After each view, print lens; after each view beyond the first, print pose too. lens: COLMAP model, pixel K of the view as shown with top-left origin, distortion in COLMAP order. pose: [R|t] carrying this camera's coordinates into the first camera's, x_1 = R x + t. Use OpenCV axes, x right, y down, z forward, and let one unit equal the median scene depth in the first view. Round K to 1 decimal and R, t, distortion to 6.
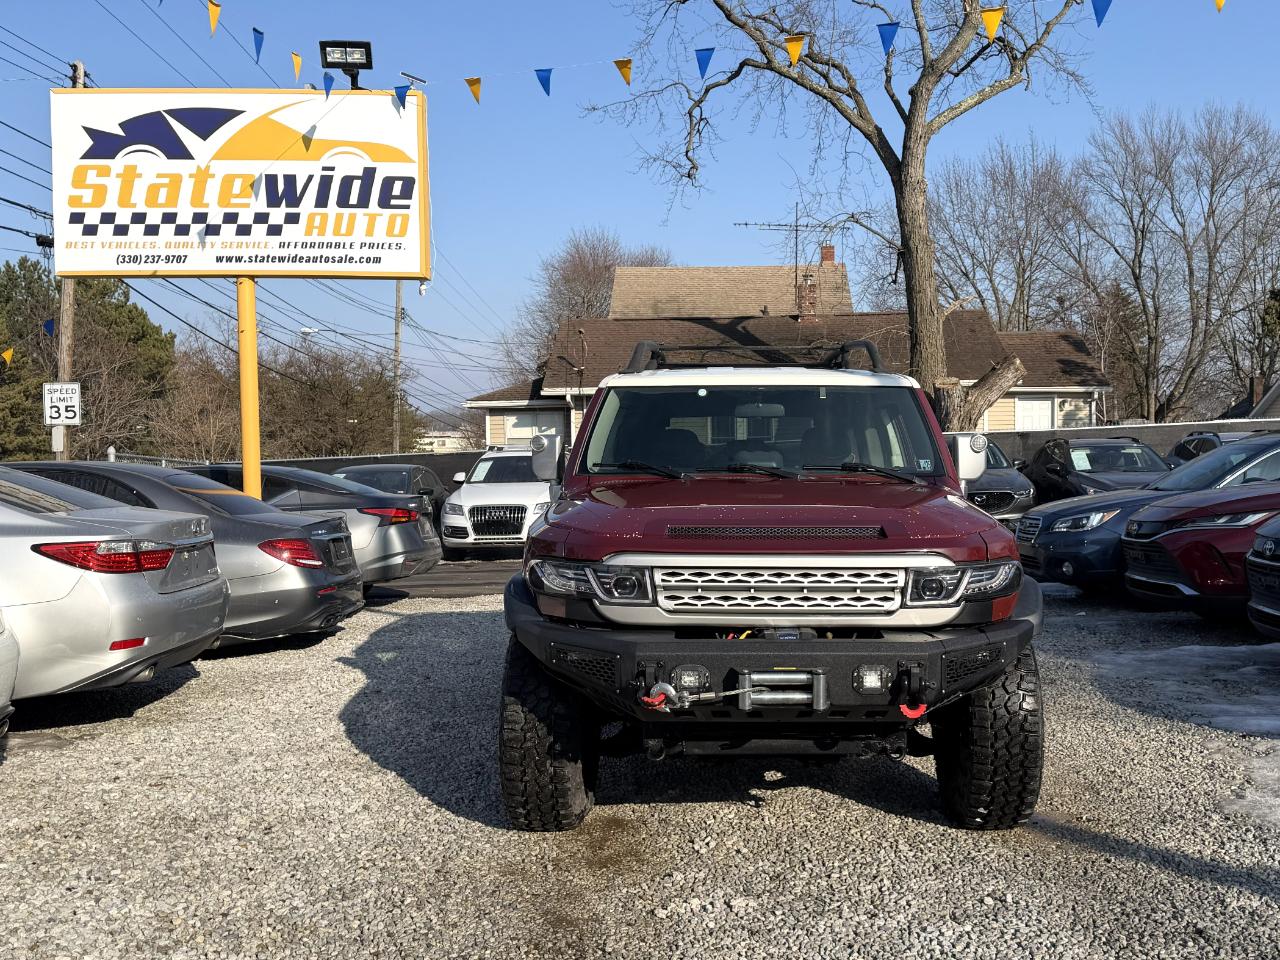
lens RADIAL K [[1152.3, 0, 709.2], [0, 1152.3, 484.7], [0, 0, 1]] dist [0.114370, -0.244519]
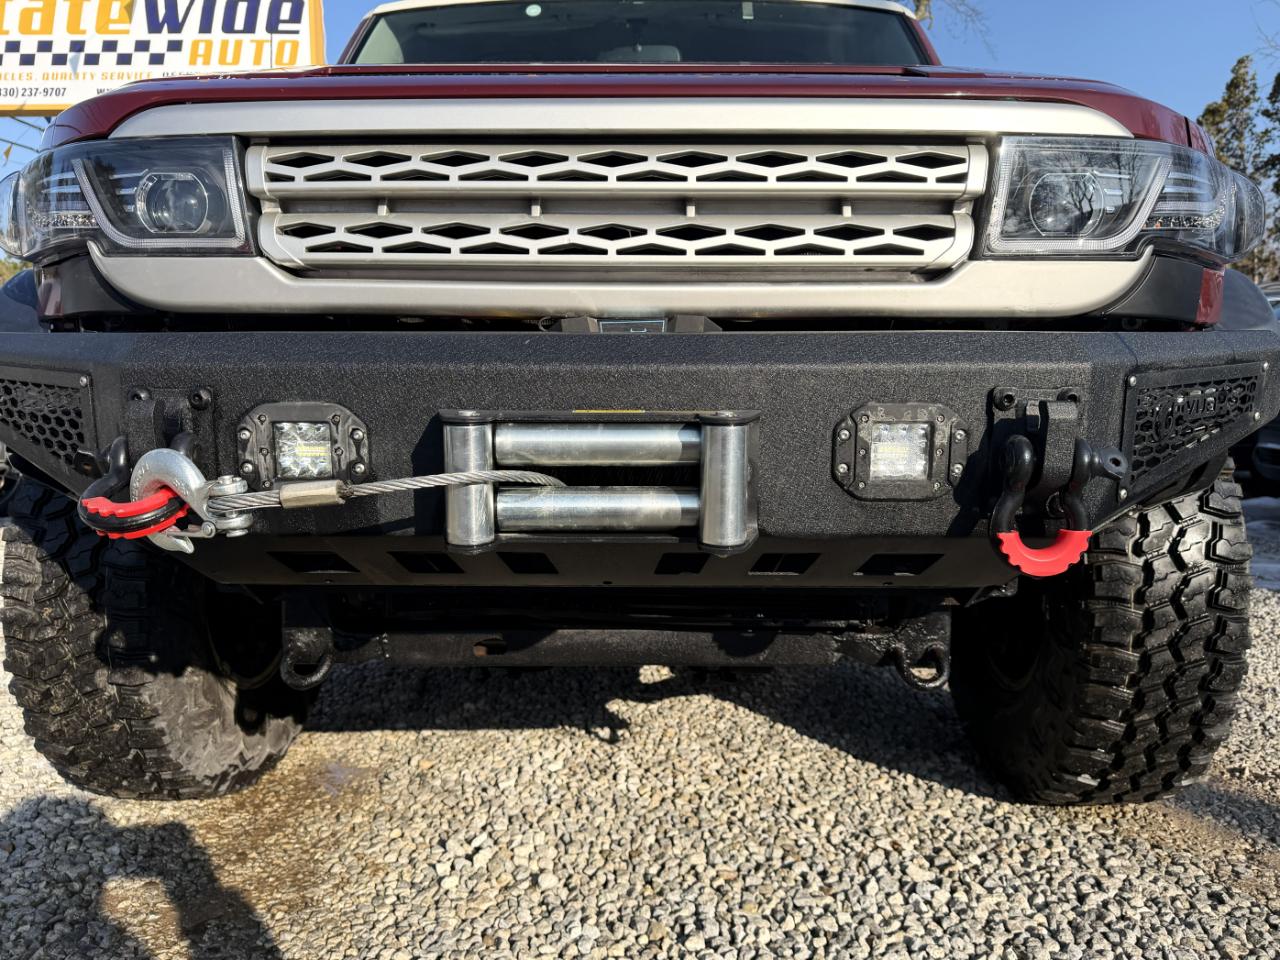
lens RADIAL K [[919.1, 0, 640.0], [0, 919.1, 480.0], [0, 0, 1]] dist [0.002433, -0.004941]
pose [[0.999891, 0.004838, -0.013927, 0.046407], [-0.003591, 0.996096, 0.088198, 0.094362], [0.014299, -0.088138, 0.996006, 0.462642]]
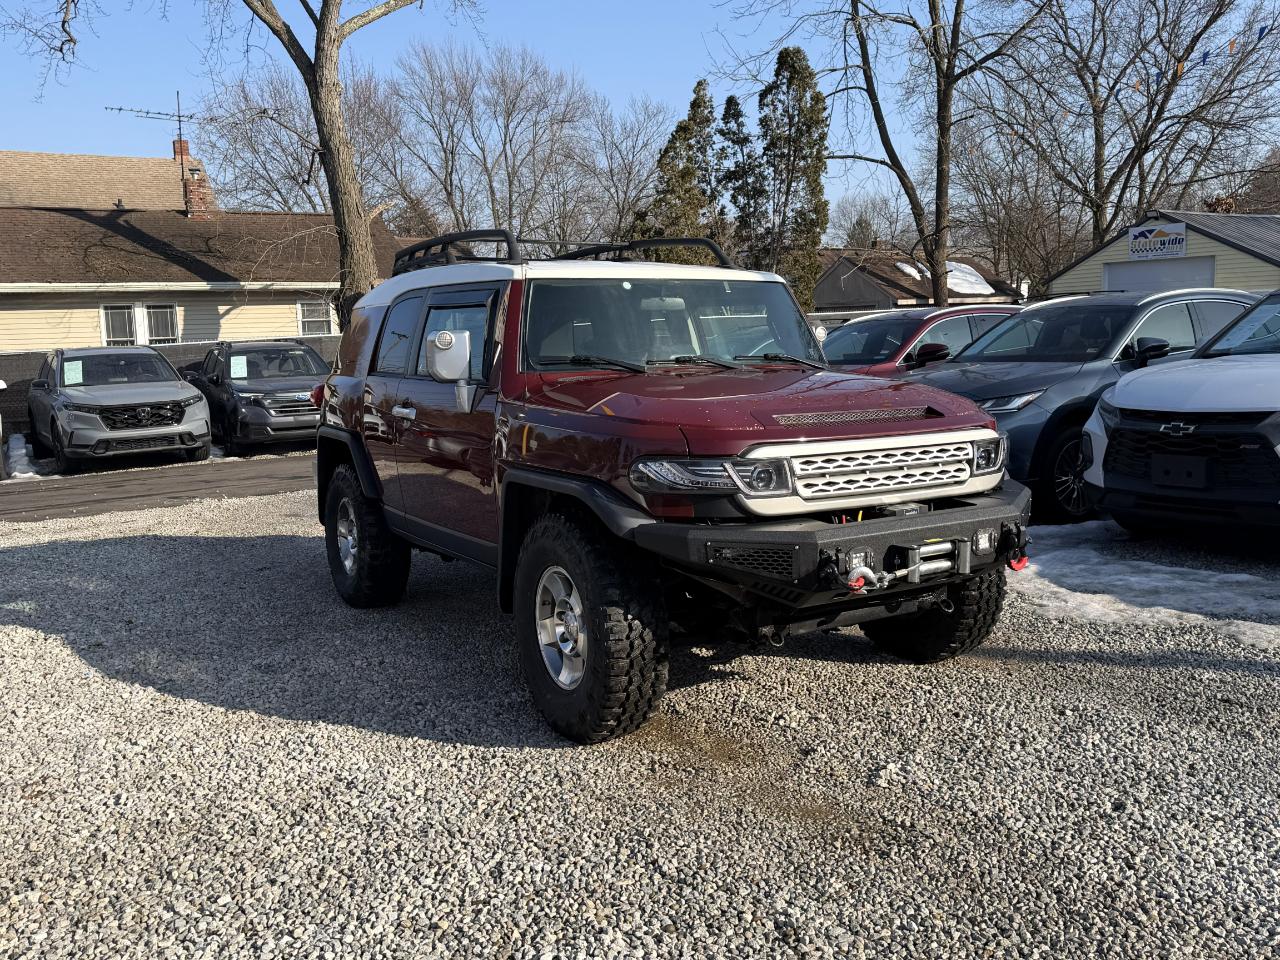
lens RADIAL K [[1056.2, 0, 665.8], [0, 1056.2, 450.0], [0, 0, 1]] dist [0.105301, -0.150775]
pose [[0.854864, -0.069350, 0.514197, -0.394607], [0.036286, 0.996592, 0.074085, -0.004491], [-0.517582, -0.044674, 0.854466, 0.172677]]
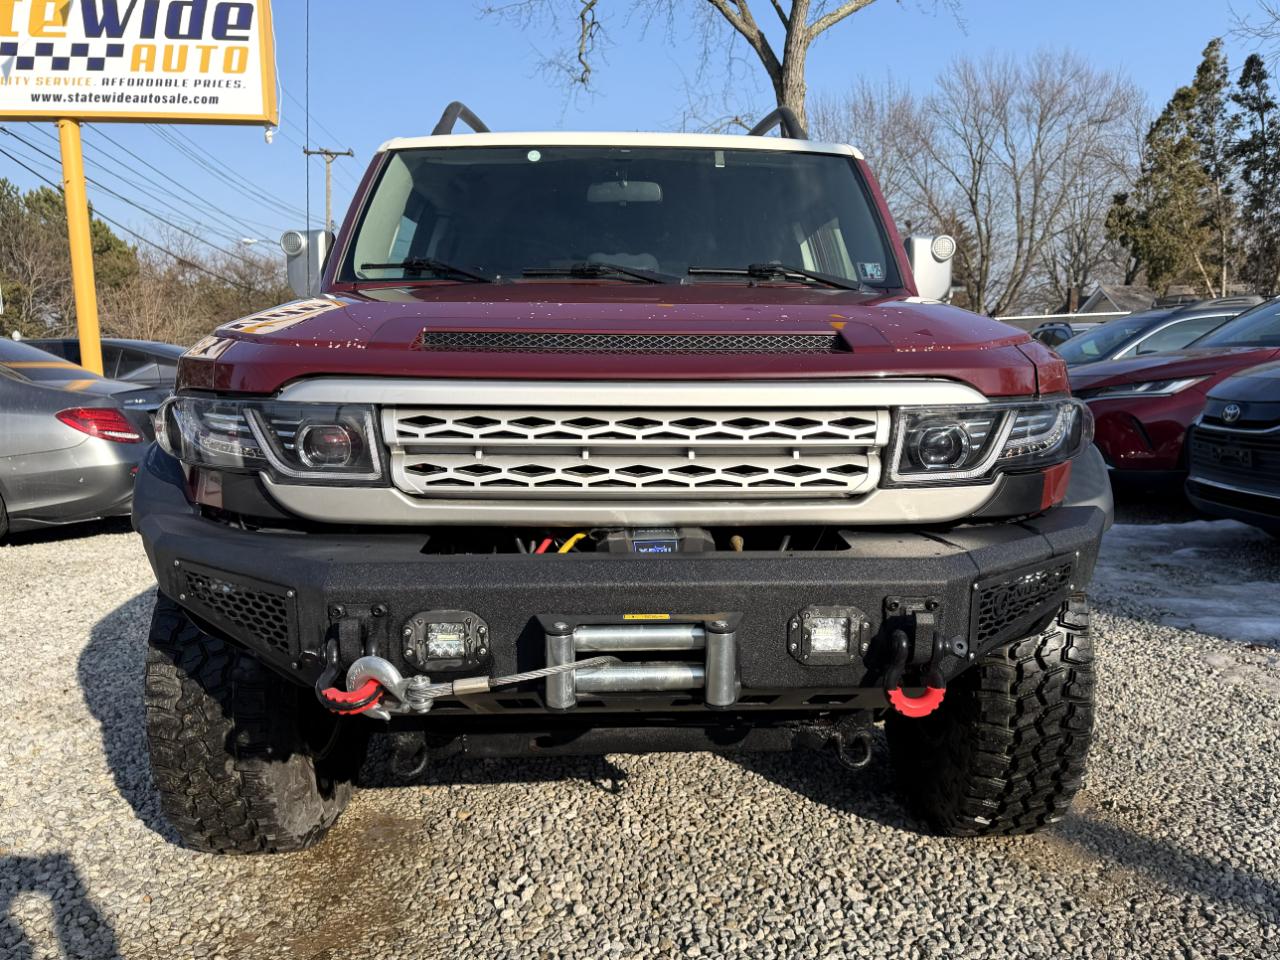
lens RADIAL K [[979.0, 0, 655.9], [0, 979.0, 496.4], [0, 0, 1]] dist [0.037773, -0.046669]
pose [[0.998854, -0.004194, 0.047667, 0.030499], [-0.001378, 0.993217, 0.116271, 0.038950], [-0.047831, -0.116203, 0.992073, 0.370813]]
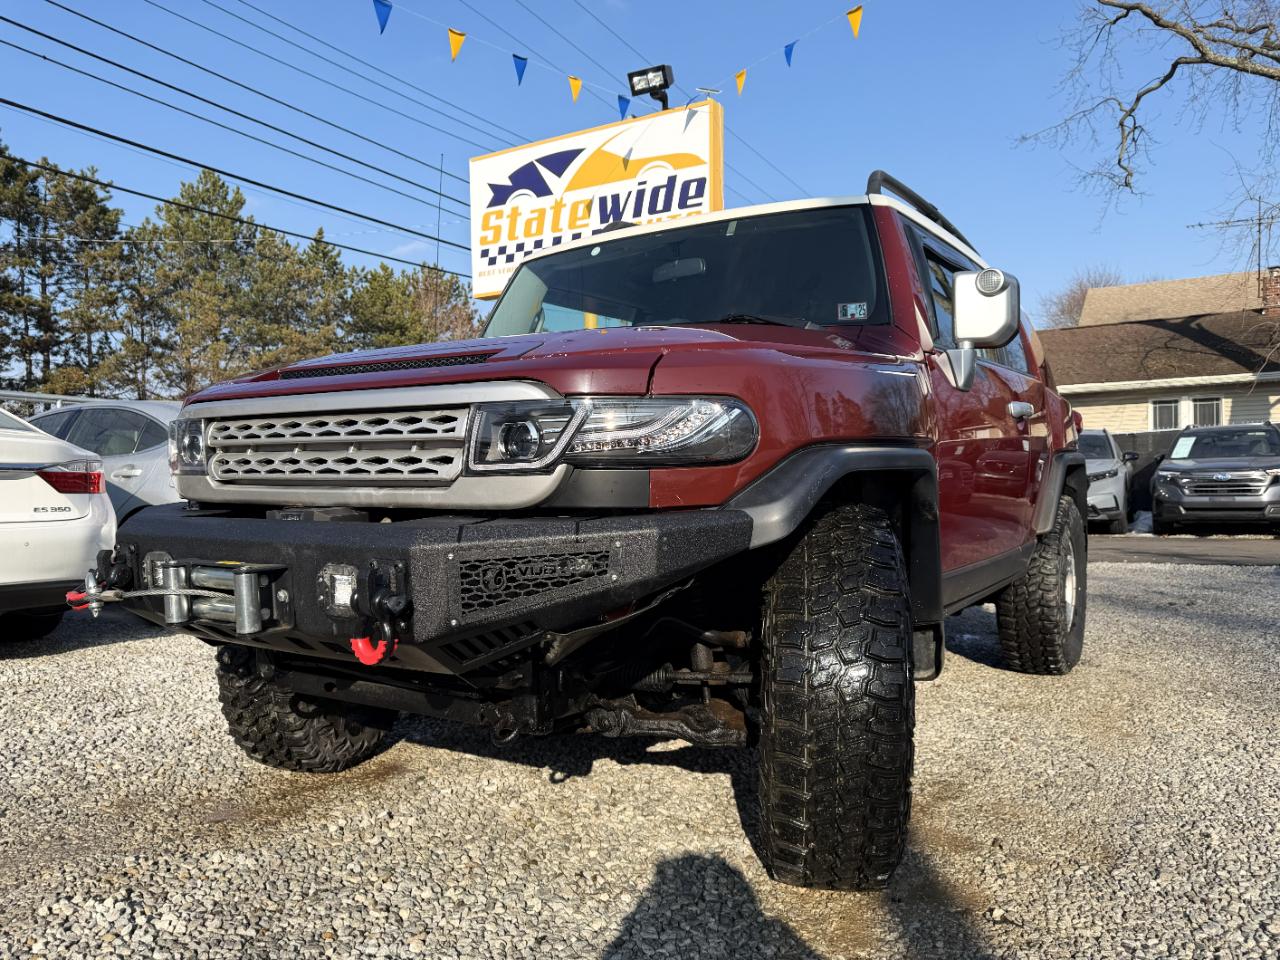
lens RADIAL K [[891.9, 0, 640.0], [0, 891.9, 480.0], [0, 0, 1]] dist [0.050543, -0.053875]
pose [[0.844444, 0.002176, -0.535639, 0.304151], [-0.006714, 0.999956, -0.006523, 0.070983], [0.535601, 0.009104, 0.844422, 0.431143]]
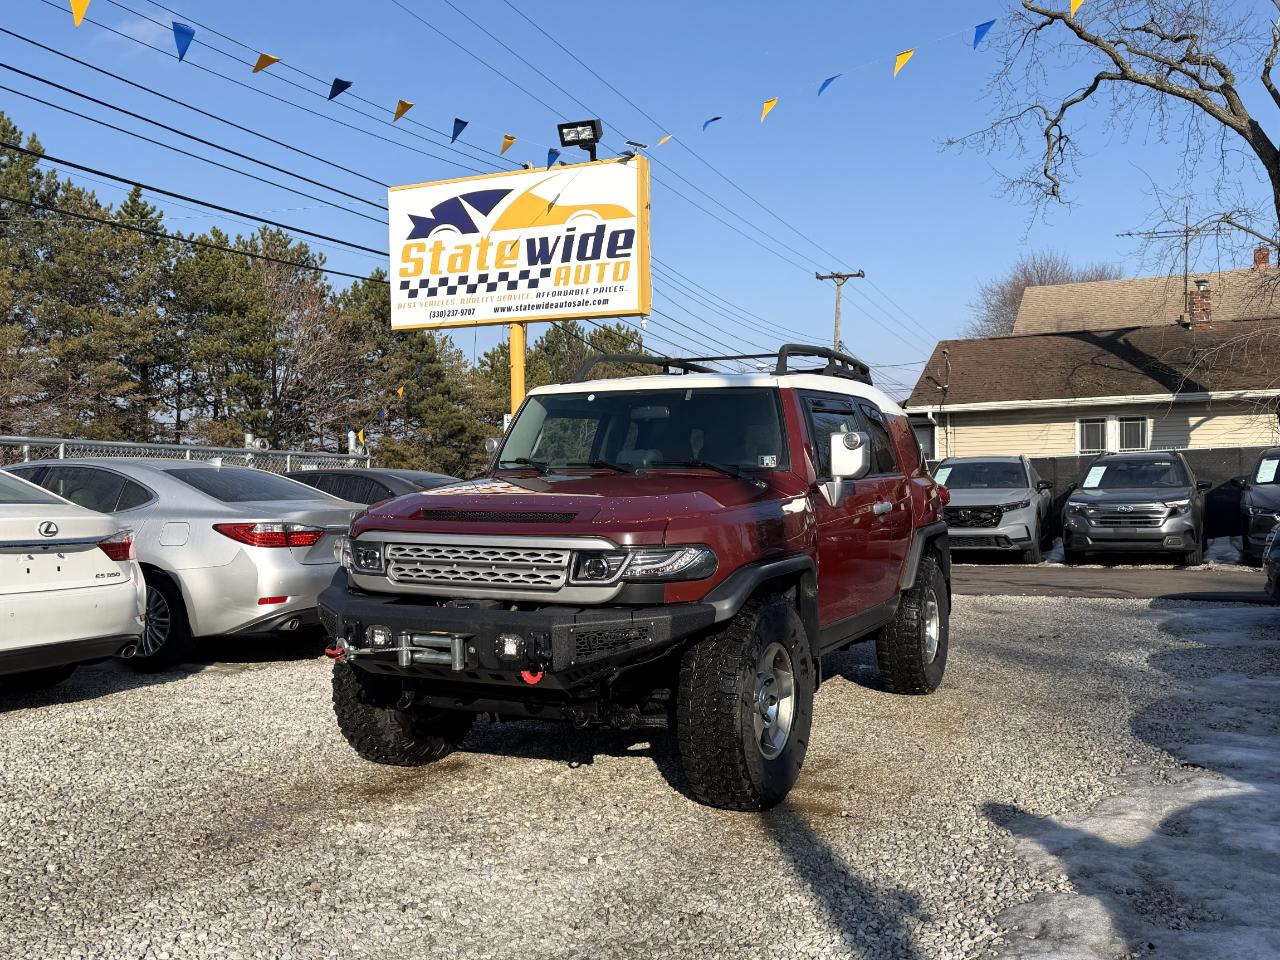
lens RADIAL K [[1057.2, 0, 663.8], [0, 1057.2, 474.9], [0, 0, 1]] dist [0.100499, -0.169473]
pose [[0.905902, -0.001741, -0.423484, 0.431146], [-0.008102, 0.999737, -0.021442, 0.014465], [0.423410, 0.022856, 0.905650, 0.082698]]
